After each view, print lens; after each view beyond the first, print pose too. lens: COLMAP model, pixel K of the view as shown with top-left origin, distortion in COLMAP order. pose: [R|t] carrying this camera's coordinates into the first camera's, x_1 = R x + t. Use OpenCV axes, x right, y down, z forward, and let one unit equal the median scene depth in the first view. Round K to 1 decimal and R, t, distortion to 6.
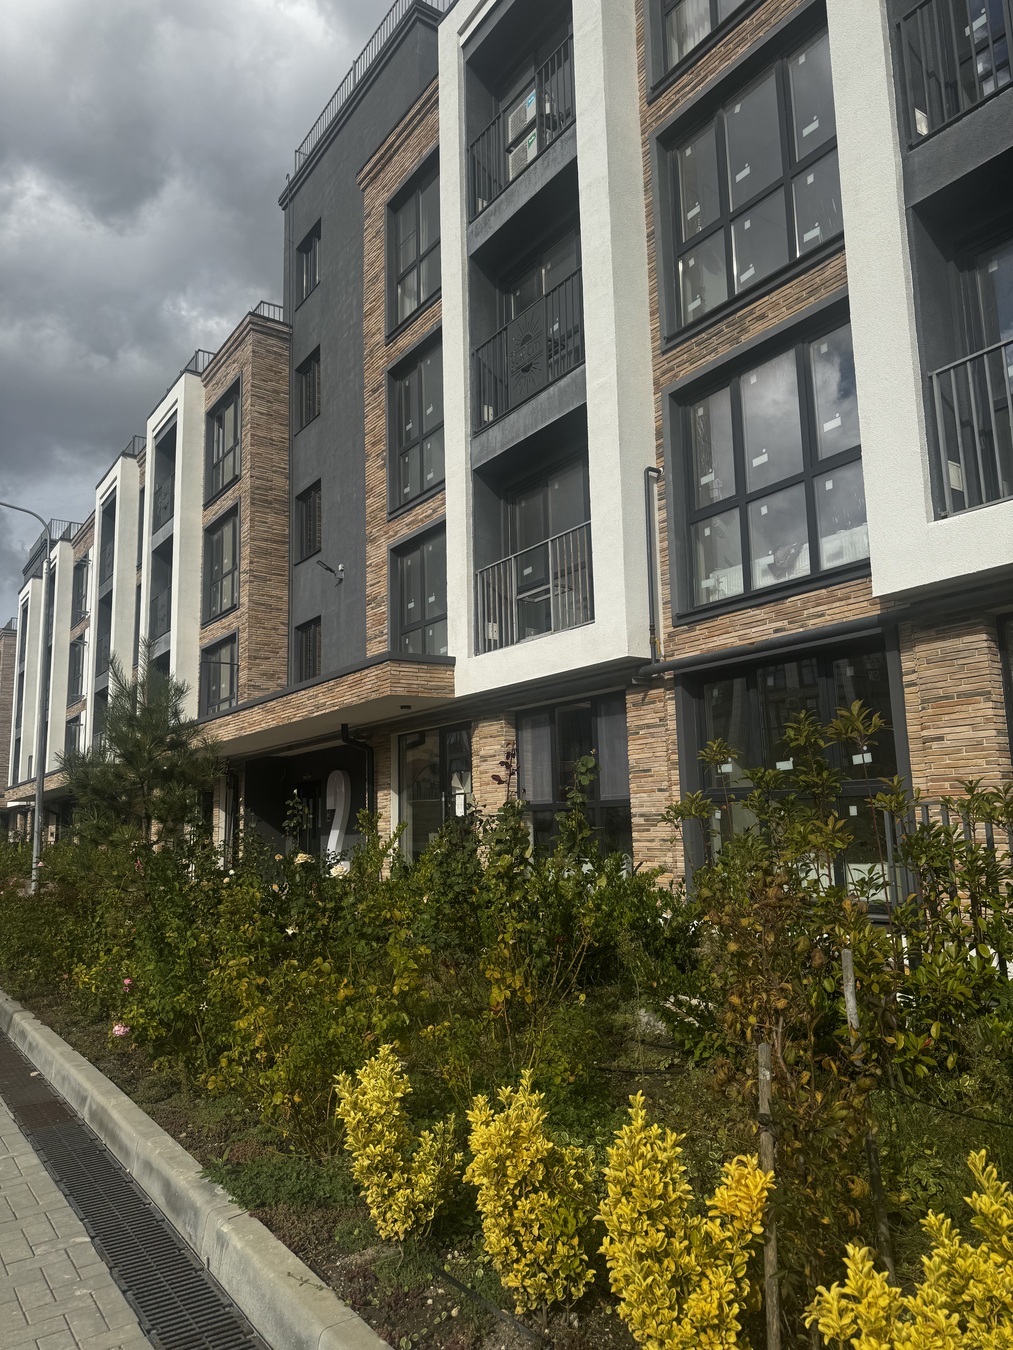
lens RADIAL K [[950.9, 0, 498.1], [0, 950.9, 680.3], [0, 0, 1]] dist [0.056245, -0.059803]
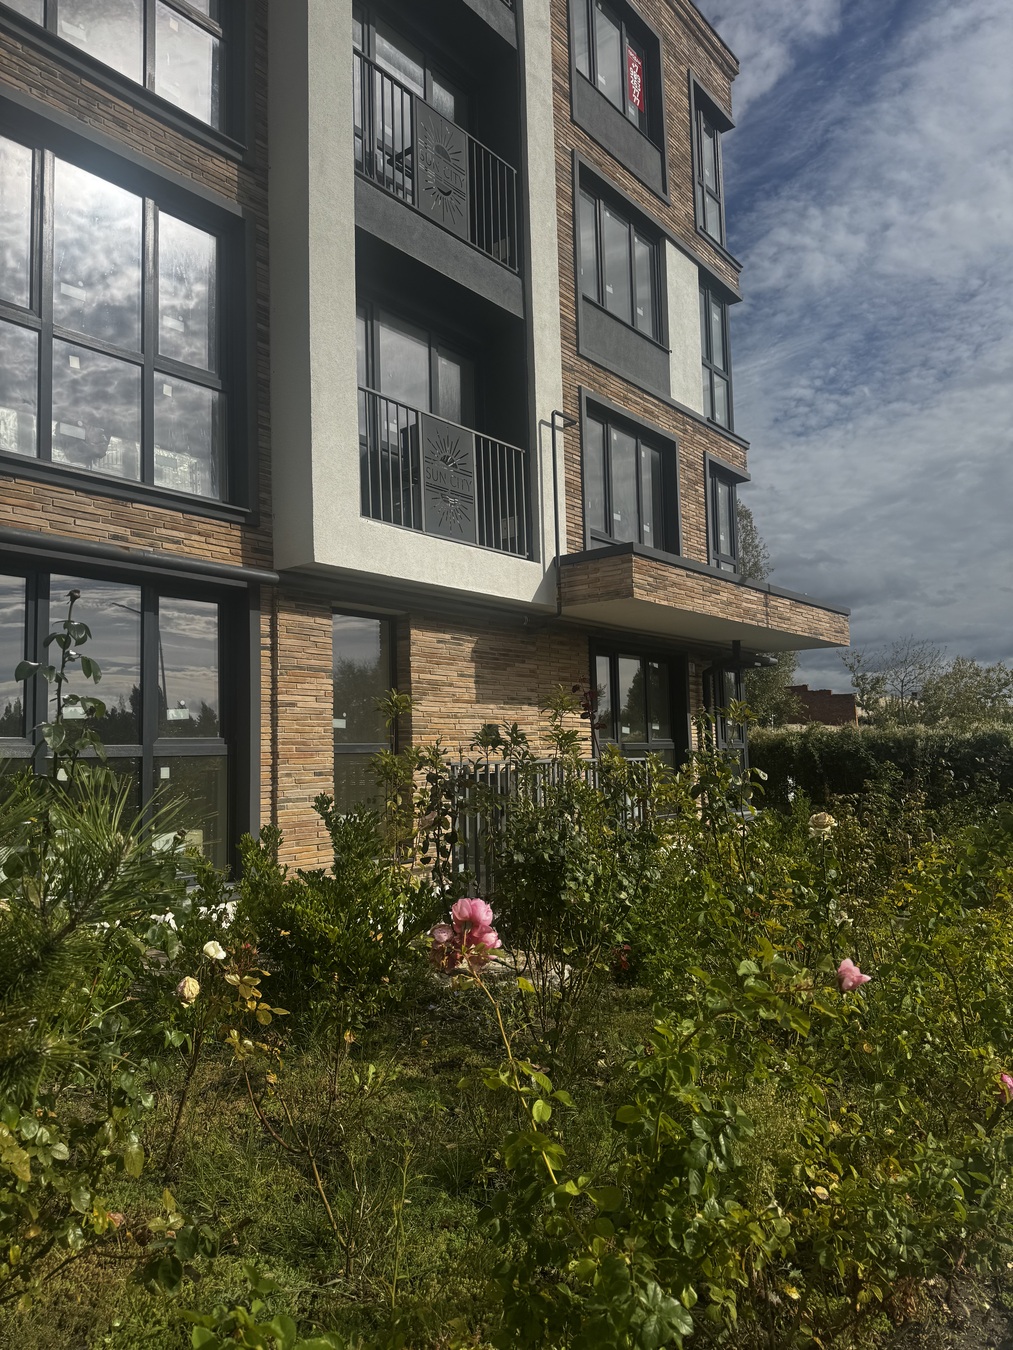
lens RADIAL K [[950.9, 0, 506.9], [0, 950.9, 675.5], [0, 0, 1]] dist [0.056245, -0.059803]
pose [[-0.307292, 0.112383, 0.944956, -0.617267], [-0.120386, 0.980433, -0.155750, 0.165584], [-0.943970, -0.161620, -0.287750, 1.088644]]
